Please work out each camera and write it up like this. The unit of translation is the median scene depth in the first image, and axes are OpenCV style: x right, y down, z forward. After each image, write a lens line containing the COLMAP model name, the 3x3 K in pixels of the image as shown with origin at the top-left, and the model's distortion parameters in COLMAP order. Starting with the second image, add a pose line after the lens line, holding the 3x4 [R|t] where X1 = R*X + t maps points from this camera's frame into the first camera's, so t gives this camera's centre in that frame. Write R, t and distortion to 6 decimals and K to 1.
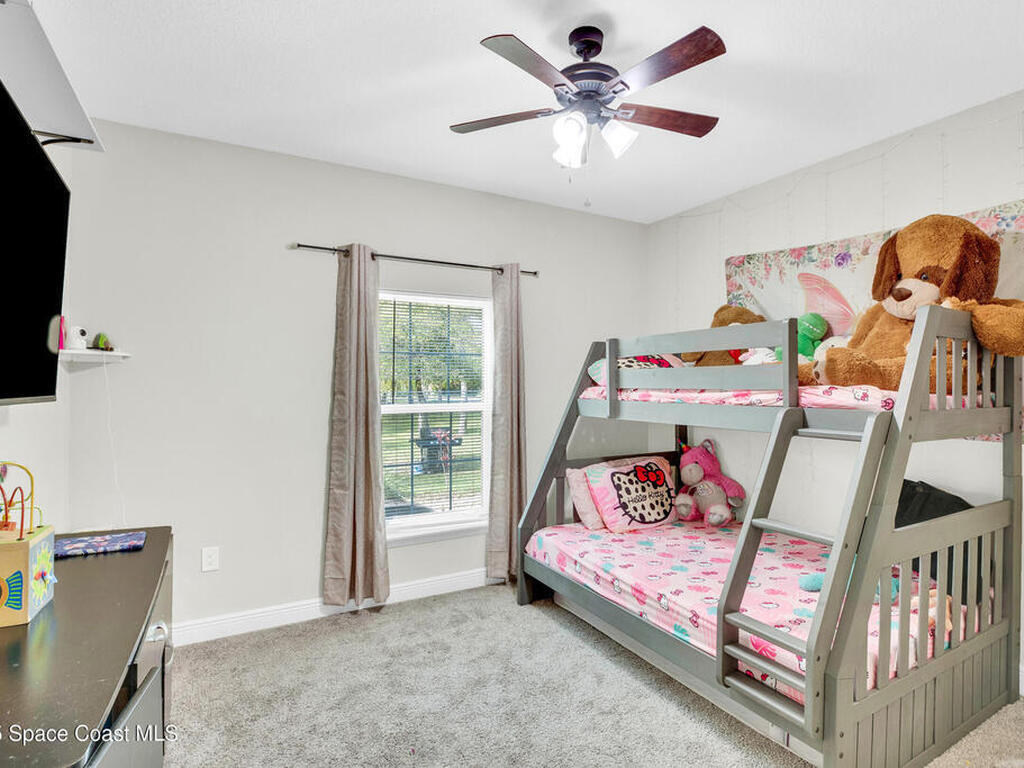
lens RADIAL K [[531.1, 0, 519.3], [0, 531.1, 381.4], [0, 0, 1]] dist [-0.030728, 0.002723]
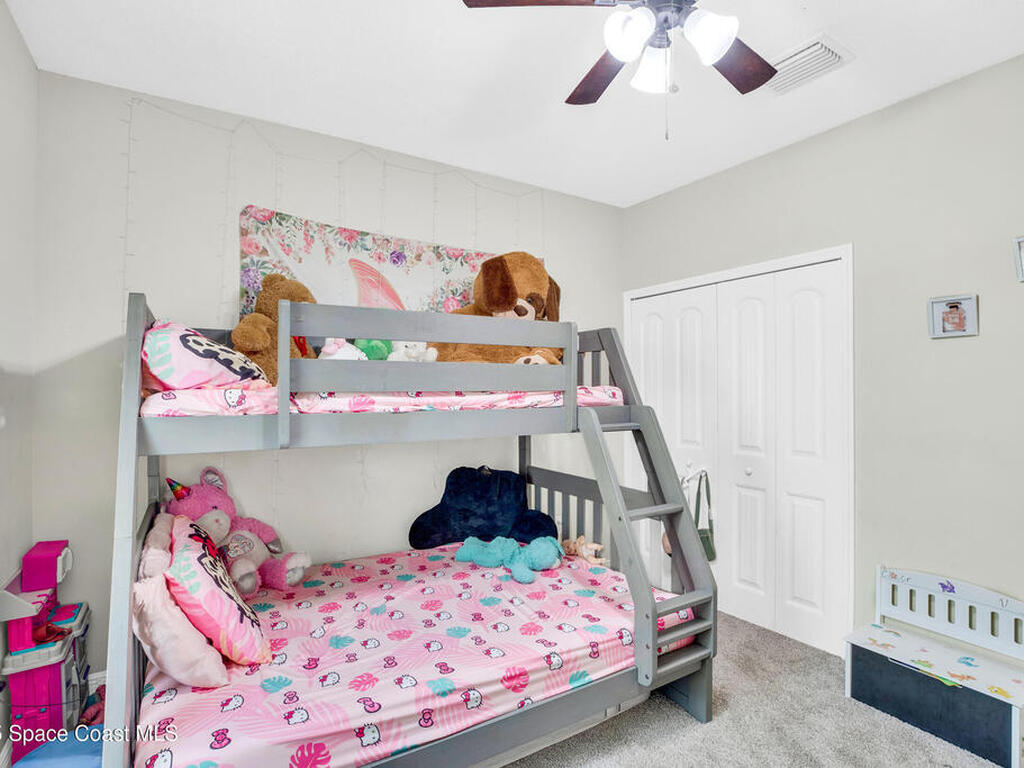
lens RADIAL K [[531.1, 0, 516.0], [0, 531.1, 381.3], [0, 0, 1]] dist [-0.030728, 0.002723]
pose [[-0.039544, 0.006188, 0.999199, -0.424065], [-0.005358, 0.999965, -0.006404, 0.004086], [-0.999203, -0.005607, -0.039510, 0.901387]]
